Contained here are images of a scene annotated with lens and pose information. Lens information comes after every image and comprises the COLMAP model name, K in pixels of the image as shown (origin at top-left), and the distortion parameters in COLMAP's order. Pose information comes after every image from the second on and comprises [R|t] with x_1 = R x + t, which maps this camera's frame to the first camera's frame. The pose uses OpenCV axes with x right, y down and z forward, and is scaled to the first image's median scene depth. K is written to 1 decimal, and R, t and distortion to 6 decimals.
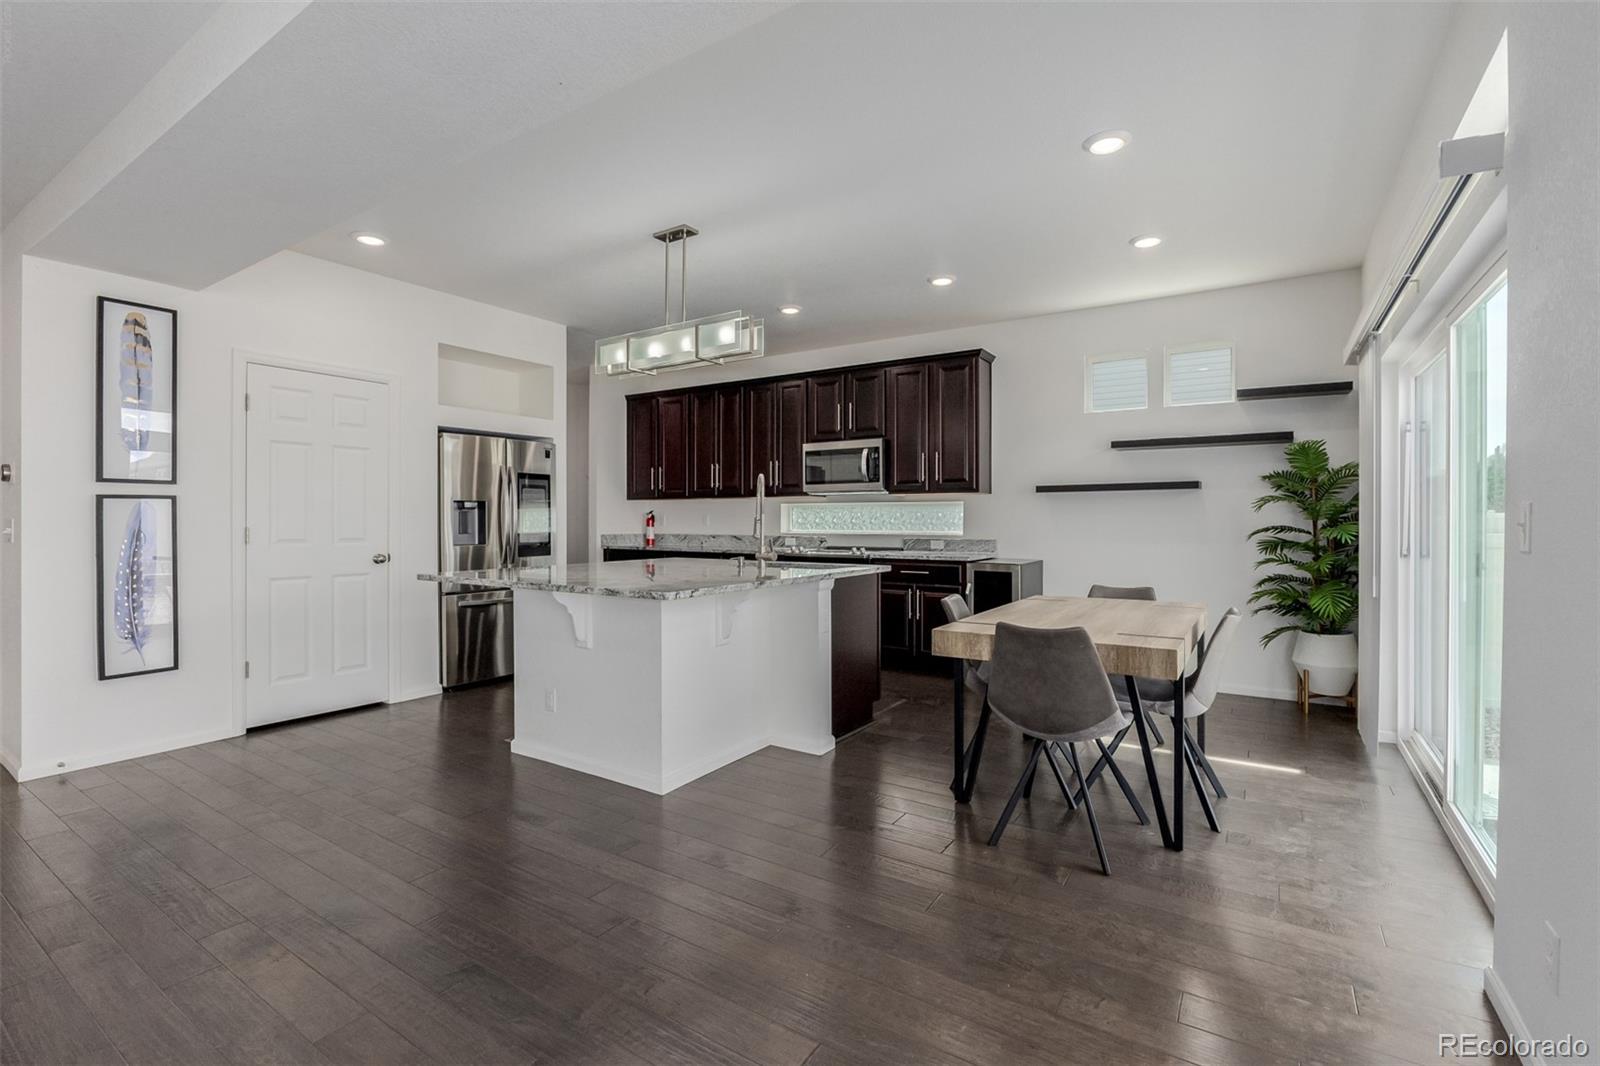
lens RADIAL K [[710.4, 0, 800.5], [0, 710.4, 521.1], [0, 0, 1]] dist [-0.013403, 0.000019]
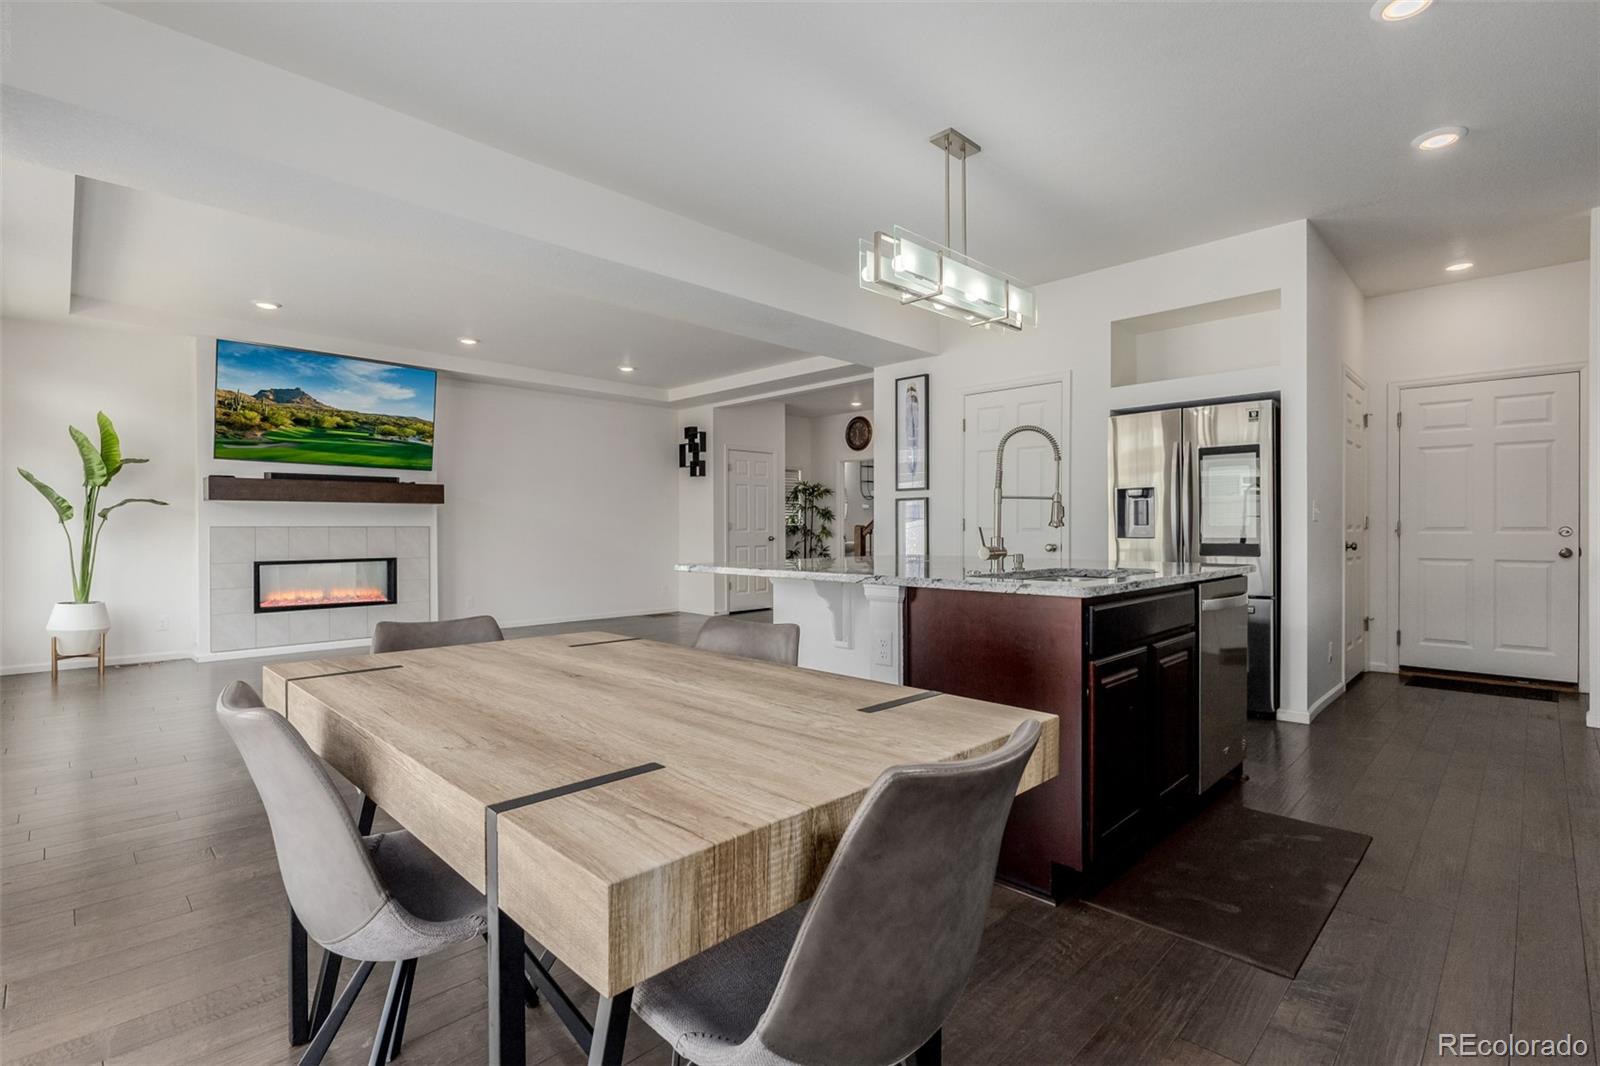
lens RADIAL K [[743.5, 0, 800.0], [0, 743.5, 533.0], [0, 0, 1]] dist [0.027164, -0.000206]
pose [[-0.202241, 0.006112, -0.979317, 0.475263], [-0.004274, 0.999965, 0.007123, 0.019710], [0.979327, 0.005626, -0.202207, 0.690056]]
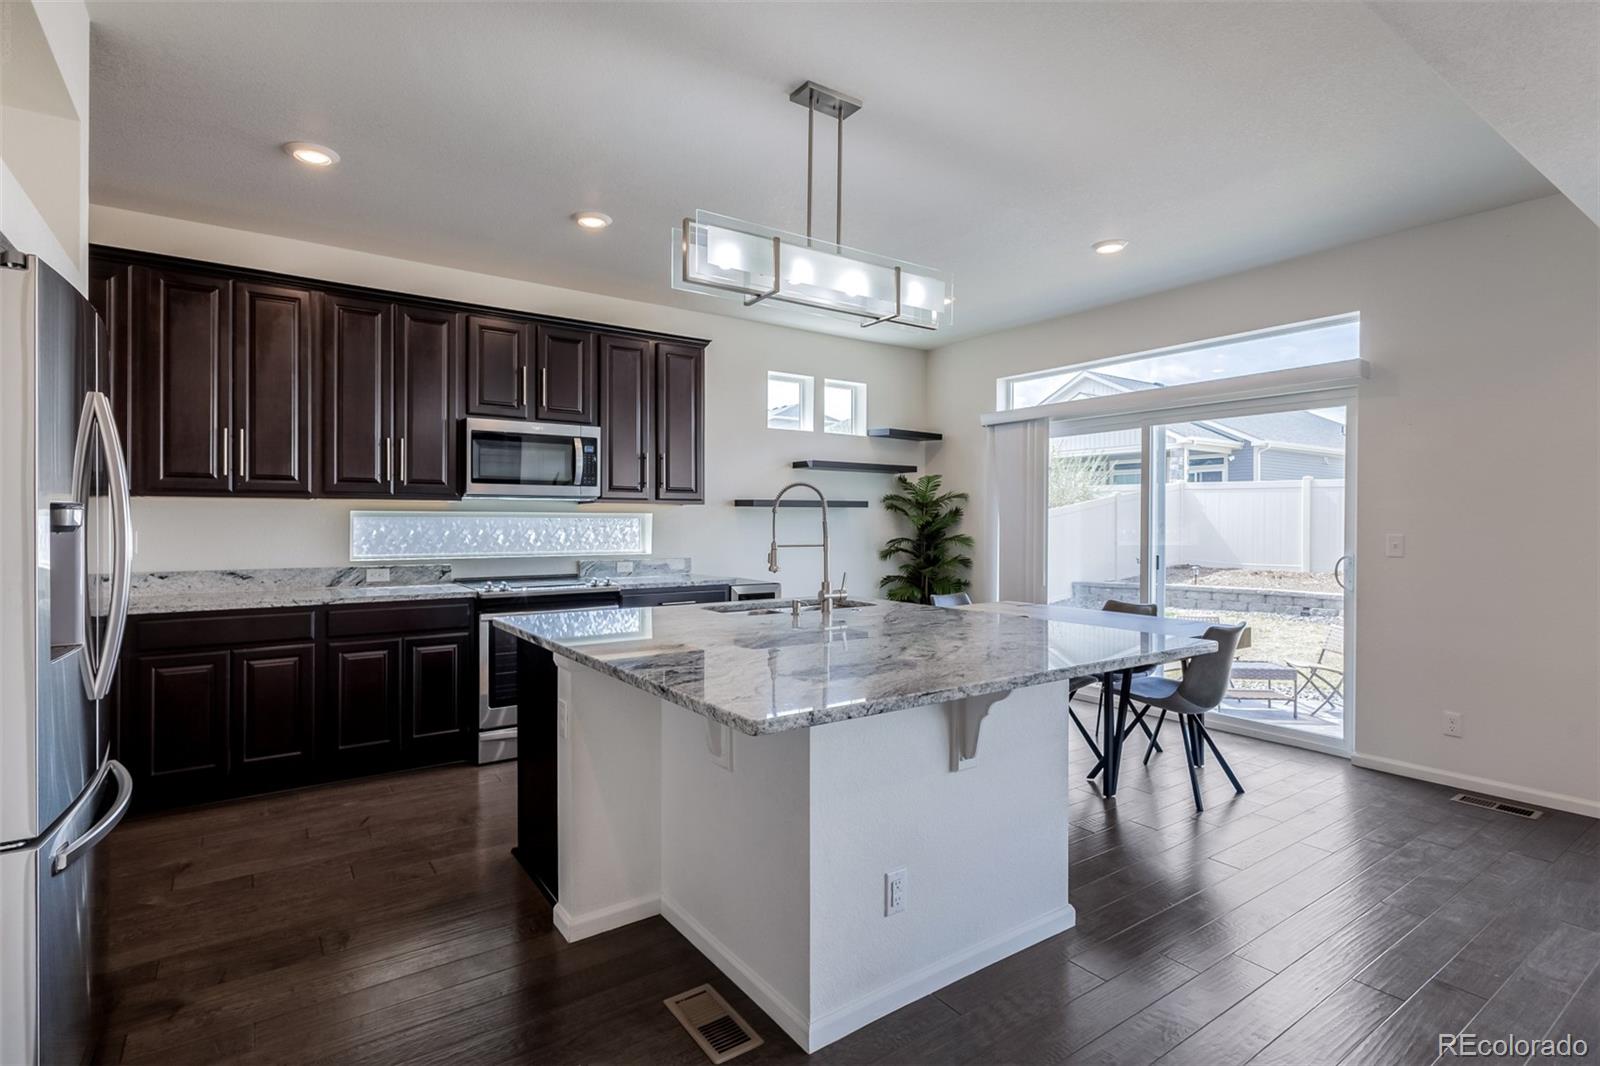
lens RADIAL K [[785.6, 0, 787.4], [0, 785.6, 524.4], [0, 0, 1]] dist [0.014934, -0.000626]
pose [[0.375501, -0.003676, 0.926815, -0.586657], [-0.001199, 0.999989, 0.004452, -0.019945], [-0.926821, -0.002783, 0.375493, 0.529337]]
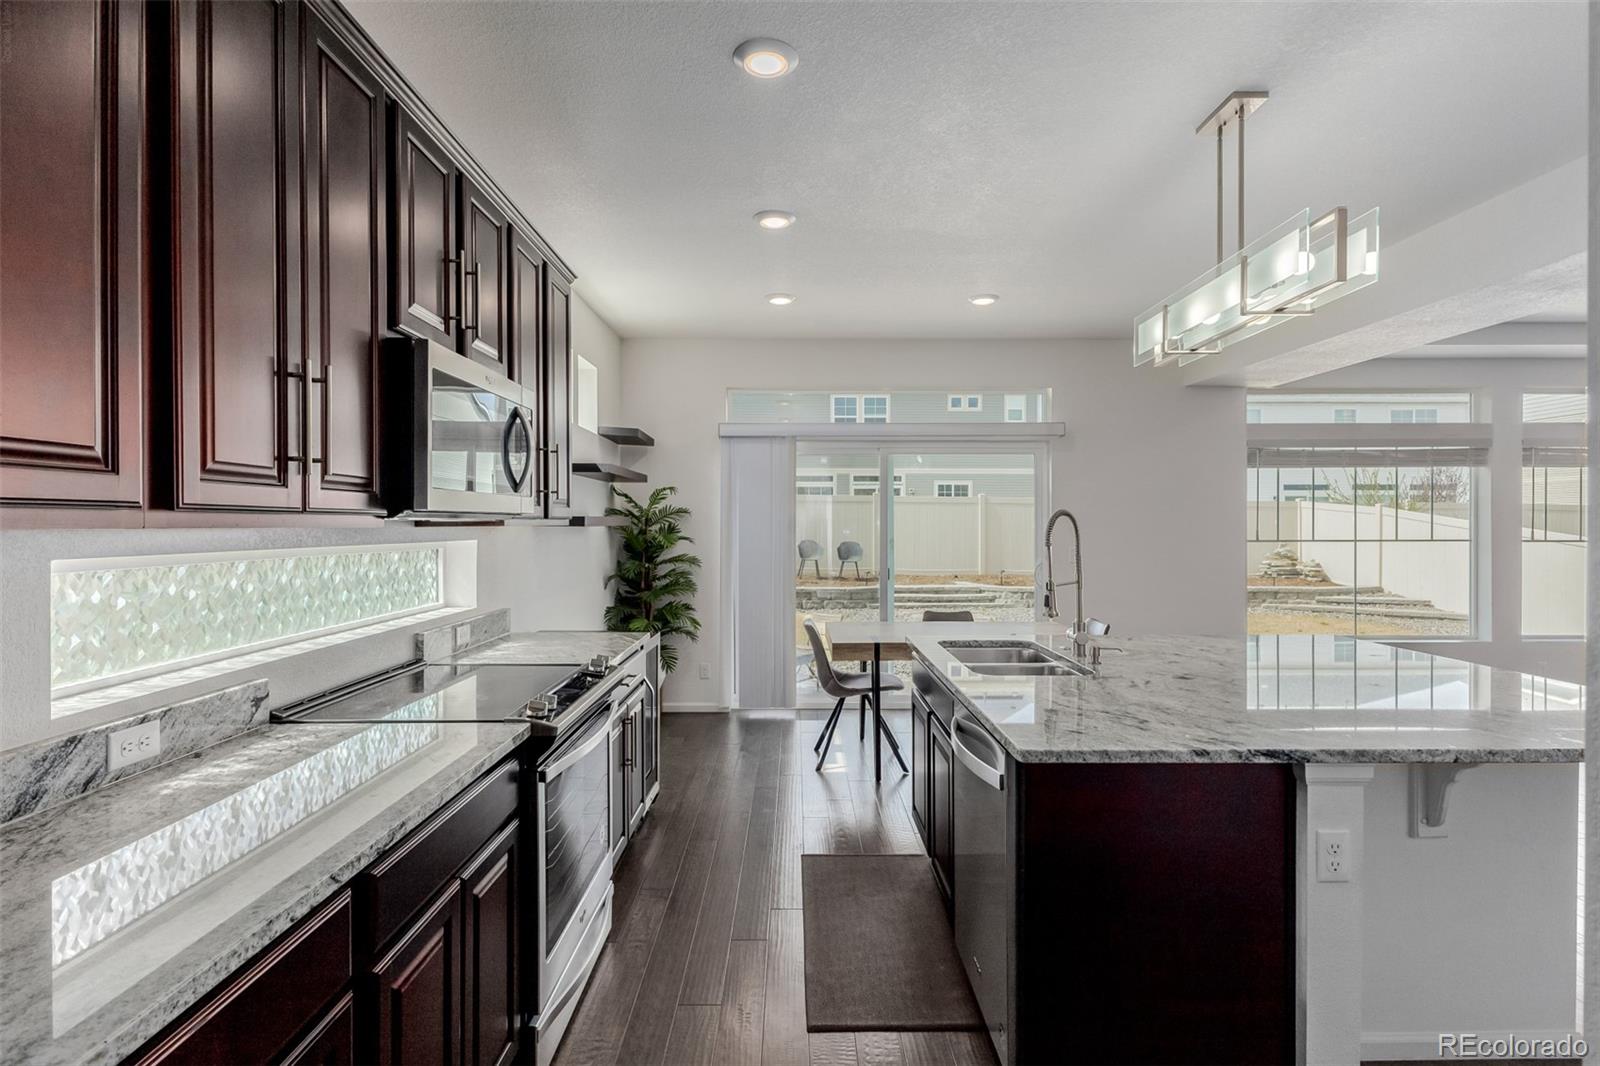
lens RADIAL K [[785.6, 0, 787.4], [0, 785.6, 524.4], [0, 0, 1]] dist [0.014934, -0.000626]
pose [[-0.552419, 0.000775, 0.833566, -0.362485], [0.008947, 0.999947, 0.005000, -0.042511], [-0.833518, 0.010220, -0.552397, 1.142494]]
